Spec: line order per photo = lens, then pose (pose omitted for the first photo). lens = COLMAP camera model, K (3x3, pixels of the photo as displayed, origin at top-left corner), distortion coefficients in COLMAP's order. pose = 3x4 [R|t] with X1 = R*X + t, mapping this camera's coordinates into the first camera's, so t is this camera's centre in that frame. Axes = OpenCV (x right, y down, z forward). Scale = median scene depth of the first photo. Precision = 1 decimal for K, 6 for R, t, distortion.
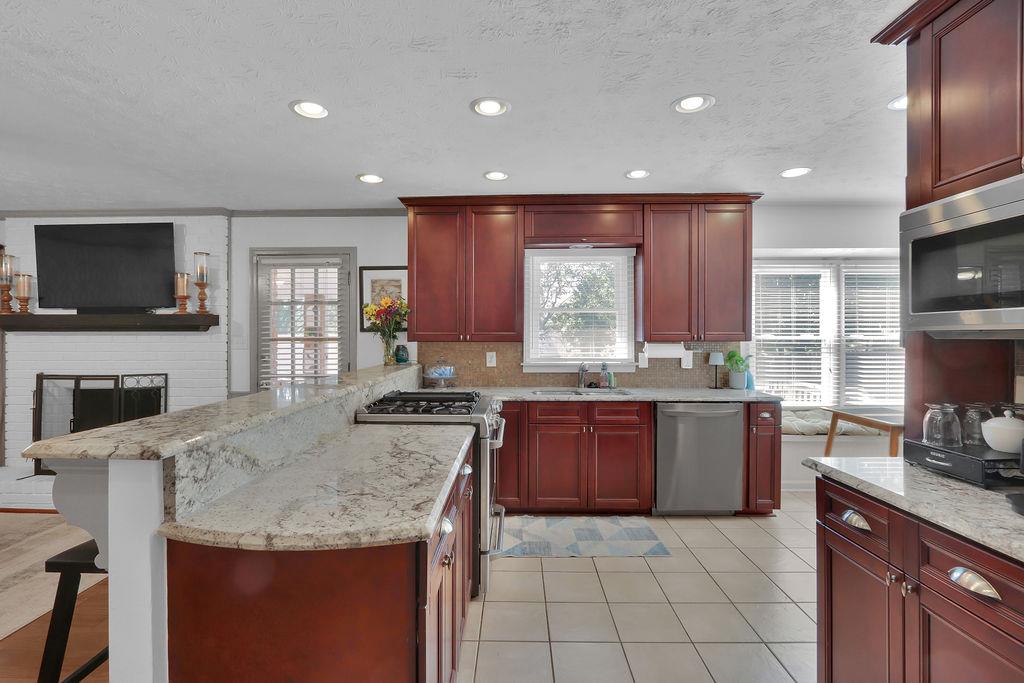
lens RADIAL K [[488.8, 0, 503.6], [0, 488.8, 337.6], [0, 0, 1]] dist [-0.010699, 0.001726]
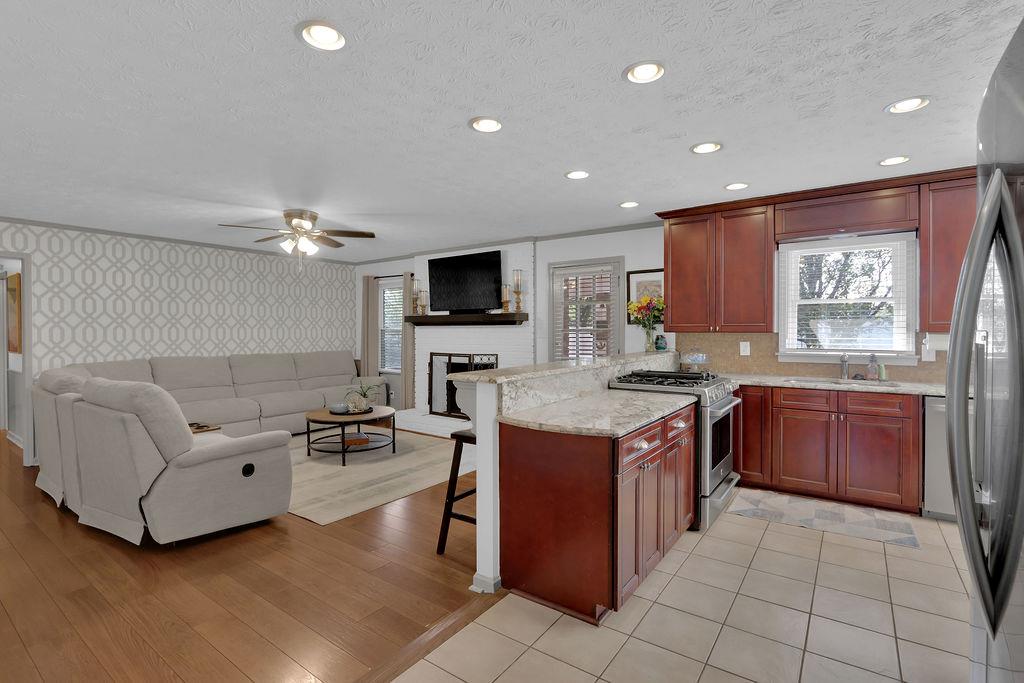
lens RADIAL K [[488.8, 0, 508.3], [0, 488.8, 334.6], [0, 0, 1]] dist [-0.010699, 0.001726]
pose [[0.836154, 0.002578, -0.548489, 0.140983], [0.001857, 0.999970, 0.007531, 0.004562], [0.548492, -0.007316, 0.836124, -0.209700]]
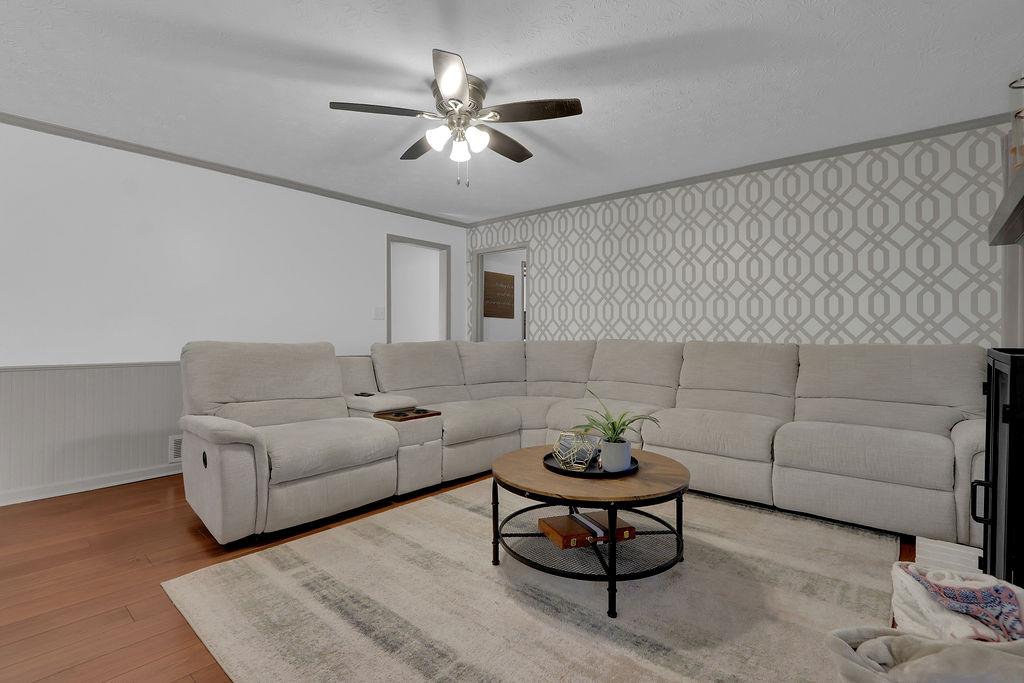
lens RADIAL K [[488.8, 0, 508.1], [0, 488.8, 339.8], [0, 0, 1]] dist [-0.010699, 0.001726]
pose [[-0.641256, 0.002993, -0.767321, -0.421468], [-0.008112, 0.999910, 0.010679, 0.065919], [0.767284, 0.013072, -0.641174, 0.934928]]
